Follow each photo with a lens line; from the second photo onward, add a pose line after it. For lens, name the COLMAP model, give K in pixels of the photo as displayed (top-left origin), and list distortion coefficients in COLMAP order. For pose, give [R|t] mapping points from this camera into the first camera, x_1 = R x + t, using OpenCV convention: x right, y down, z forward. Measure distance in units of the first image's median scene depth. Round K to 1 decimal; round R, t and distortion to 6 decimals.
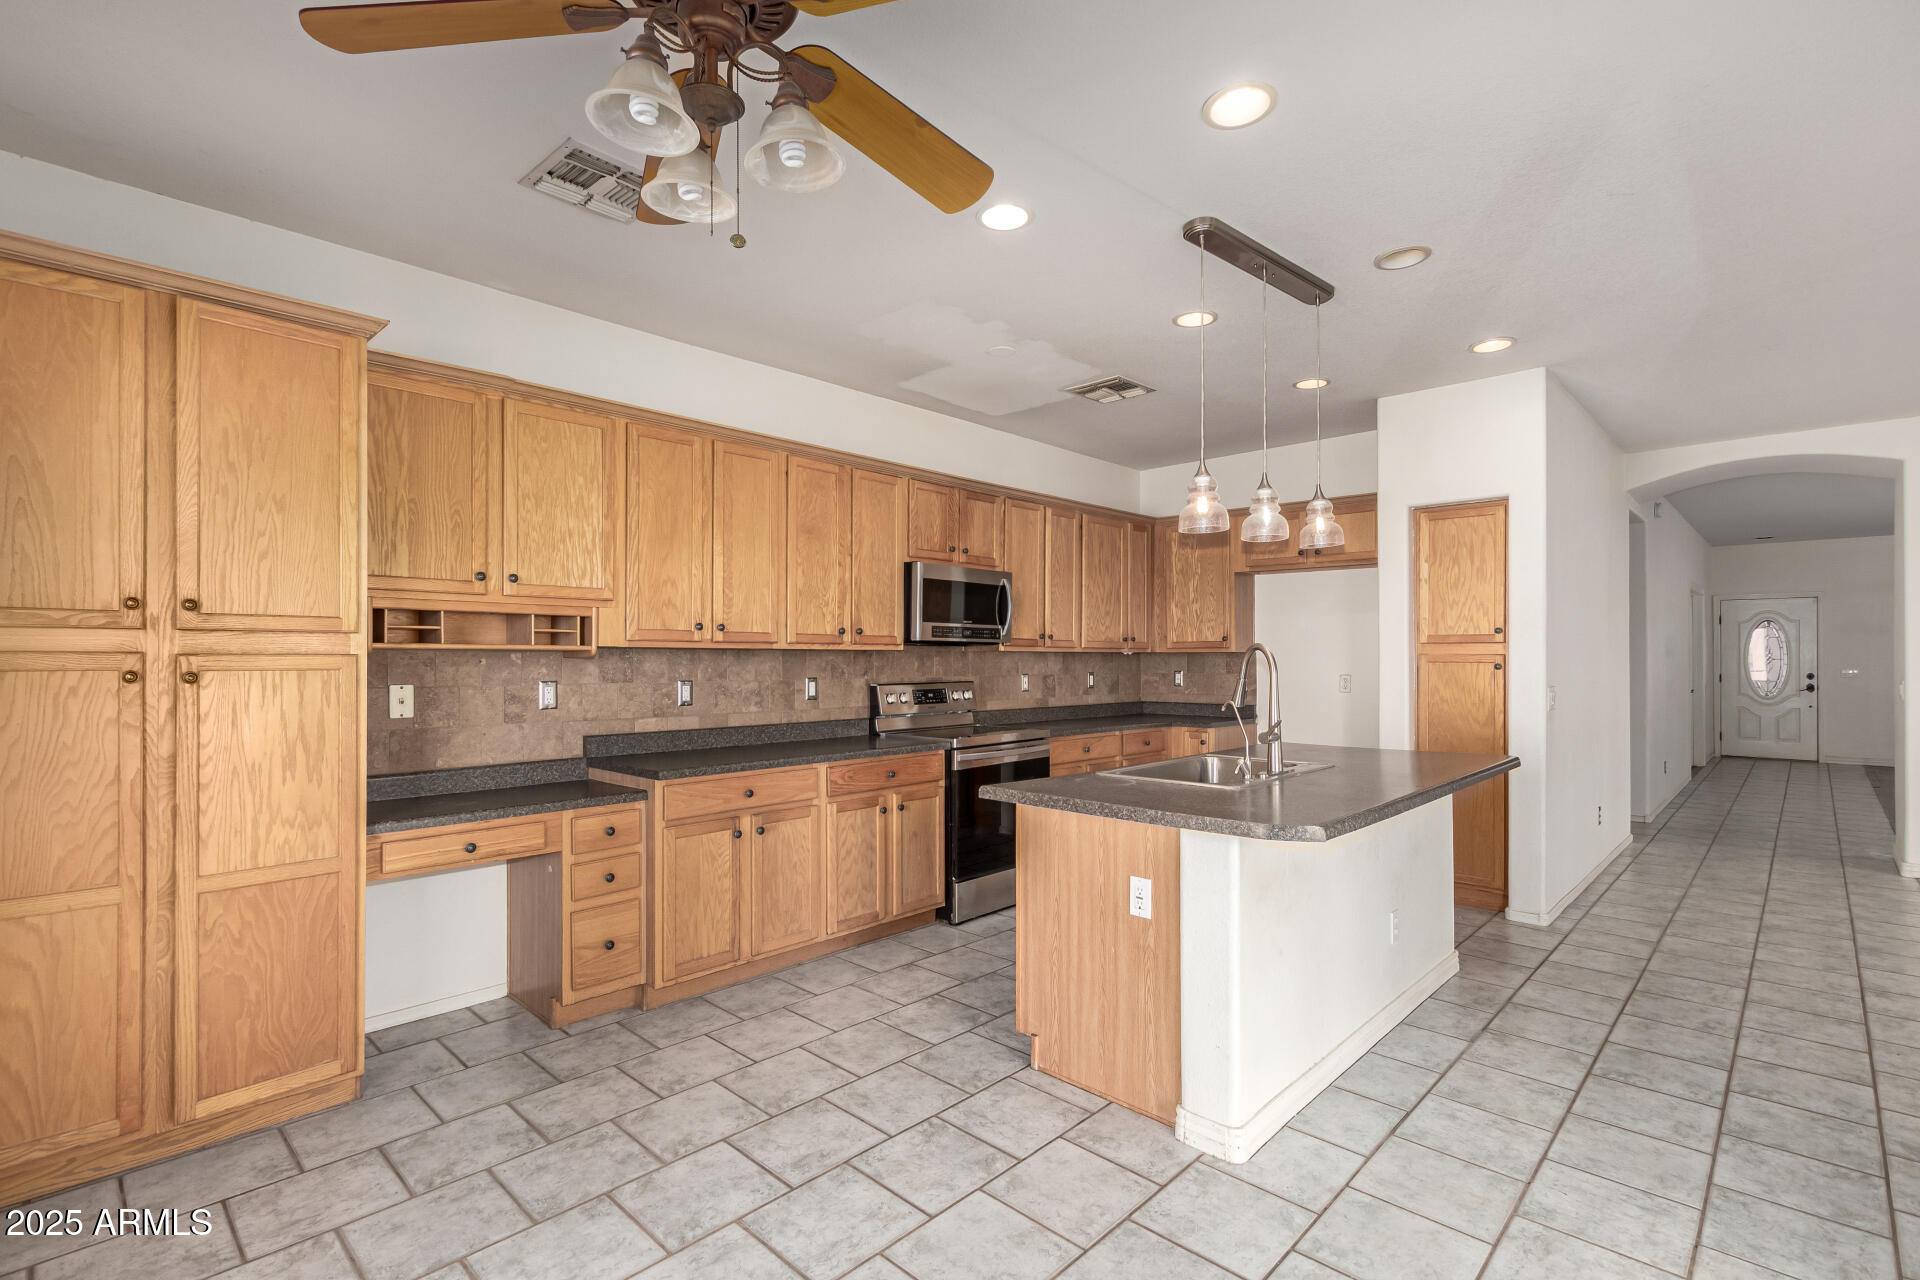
lens RADIAL K [[883.2, 0, 966.4], [0, 883.2, 650.7], [0, 0, 1]] dist [0.009854, -0.004442]
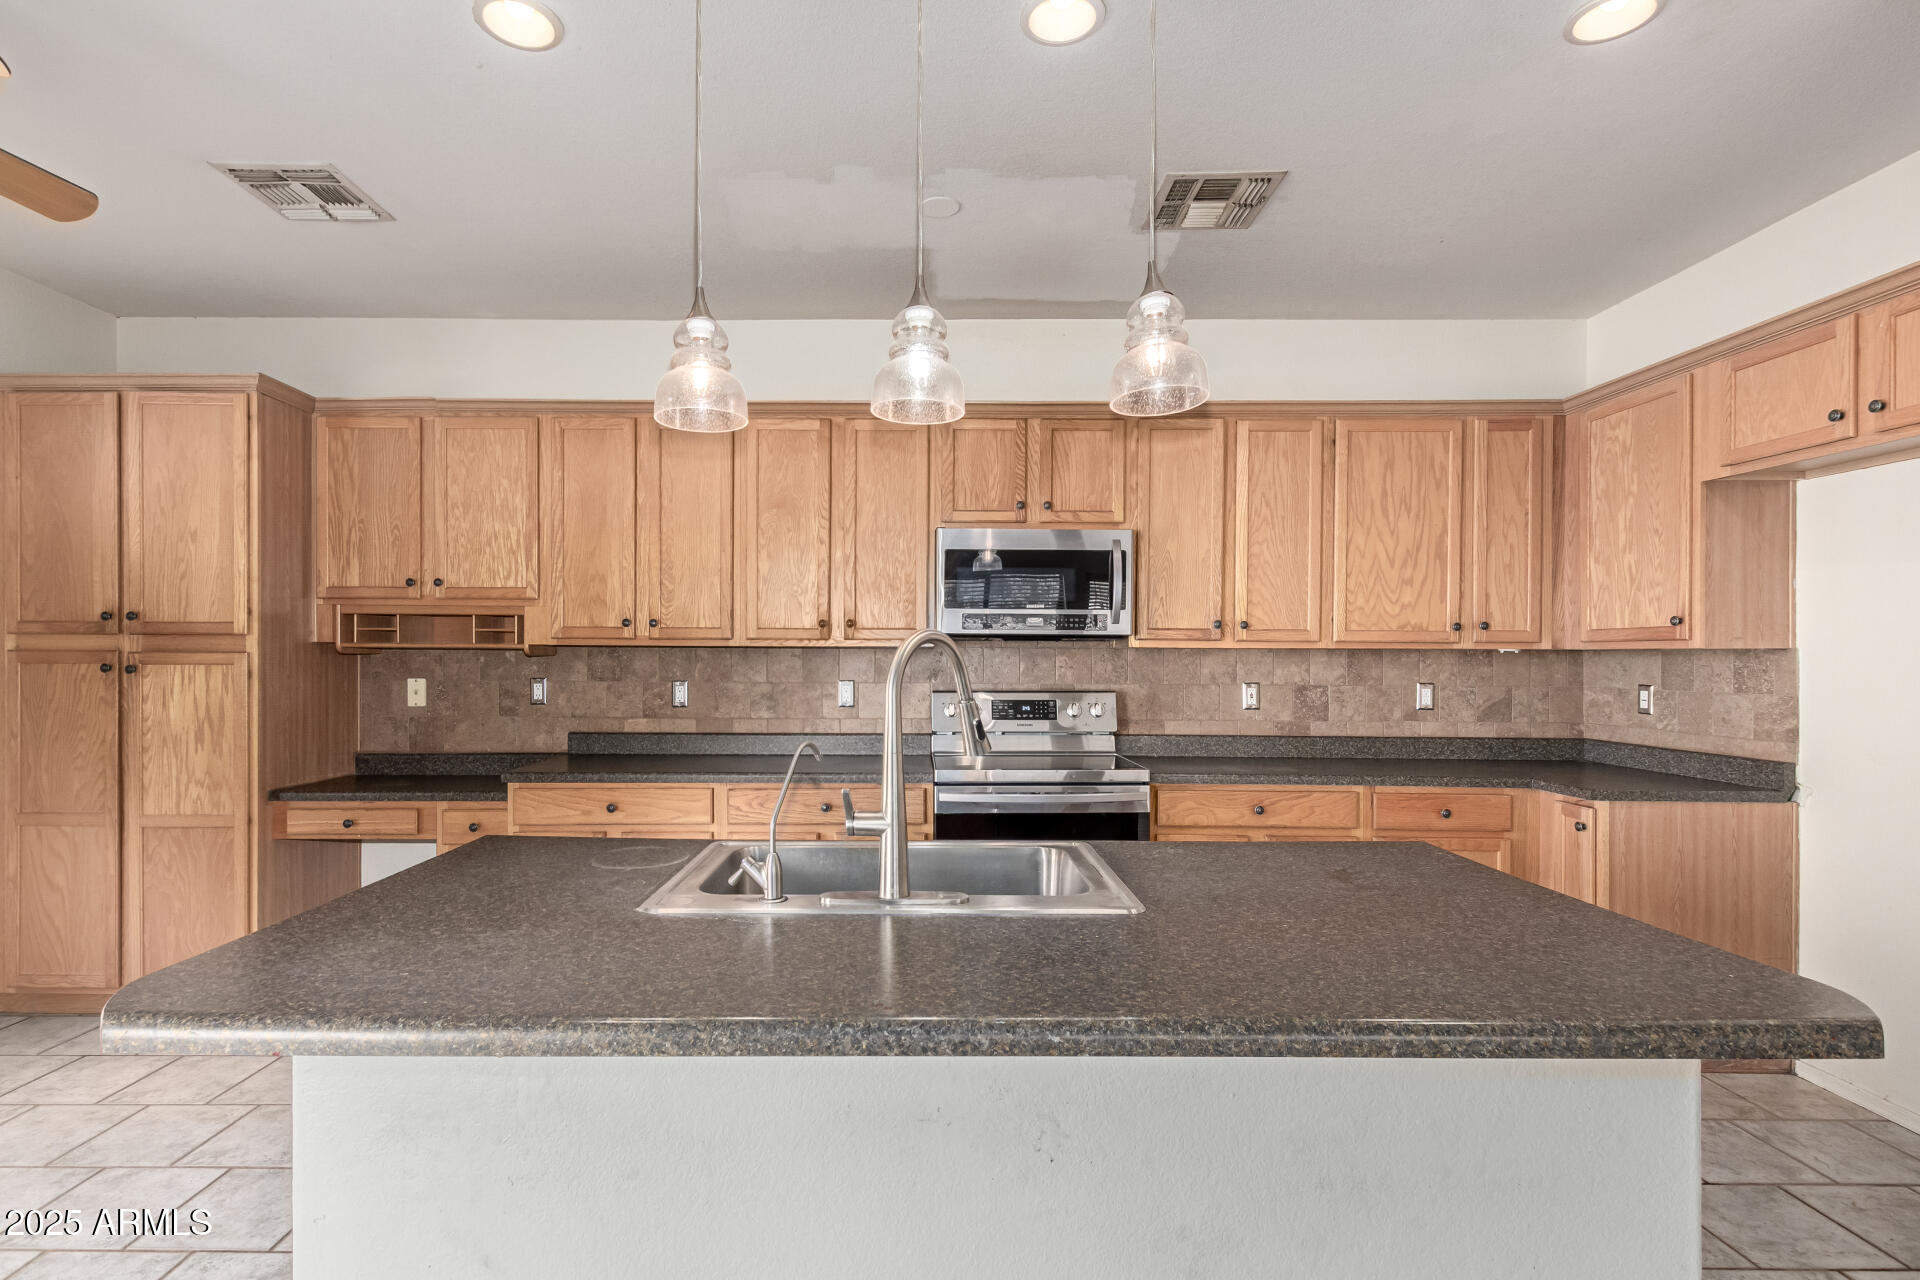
lens RADIAL K [[911.1, 0, 919.7], [0, 911.1, 658.9], [0, 0, 1]] dist [0.009261, -0.000928]
pose [[0.681658, 0.004462, -0.731657, 0.542044], [0.002664, 0.999960, 0.008580, 0.003163], [0.731666, -0.007798, 0.681619, 0.507887]]
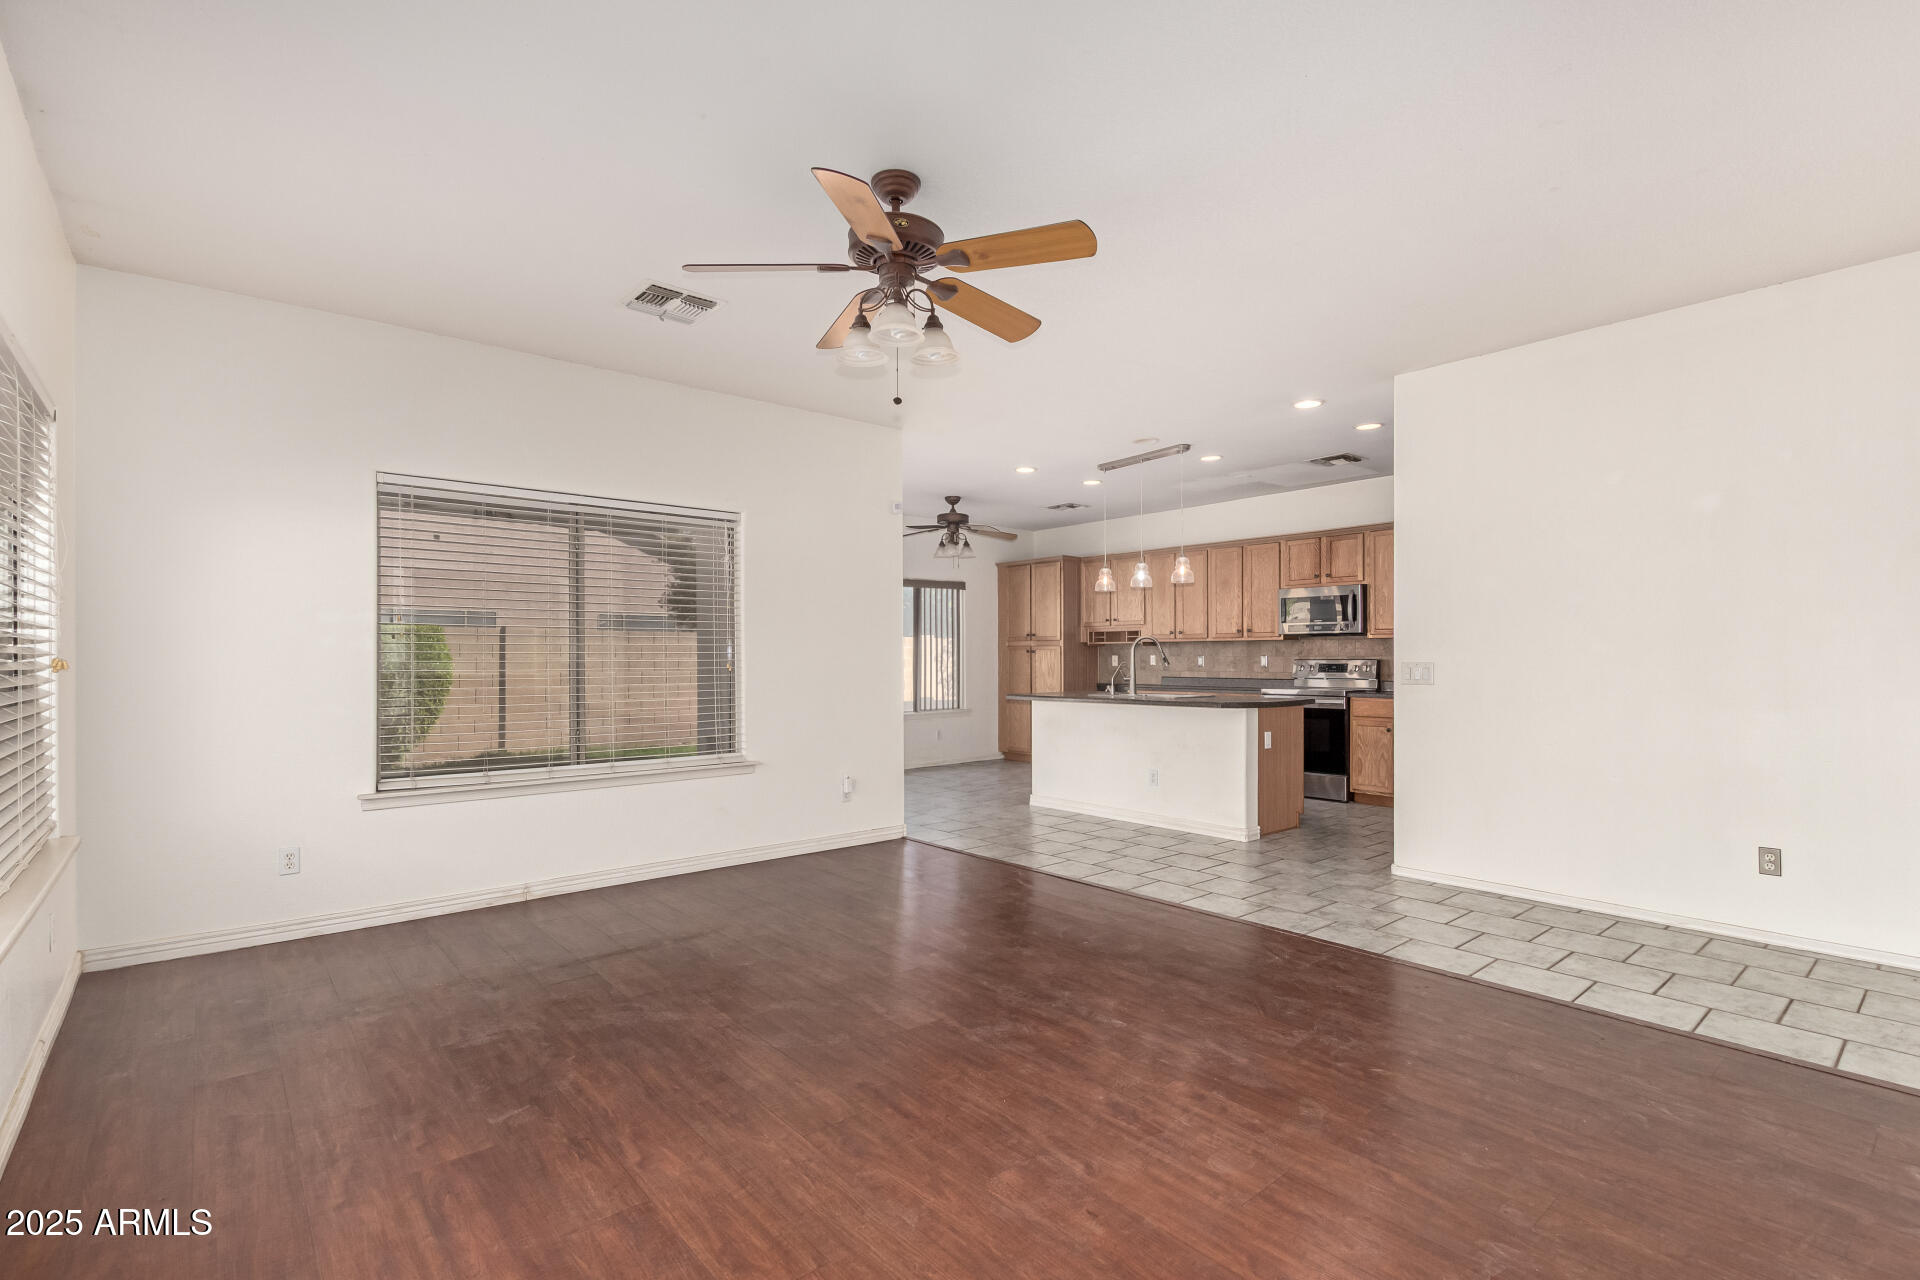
lens RADIAL K [[883.2, 0, 966.3], [0, 883.2, 662.5], [0, 0, 1]] dist [0.009854, -0.004442]
pose [[-0.102372, 0.006967, -0.994722, 1.918551], [0.012610, 0.999904, 0.005706, 0.029567], [0.994666, -0.011959, -0.102450, 0.612765]]
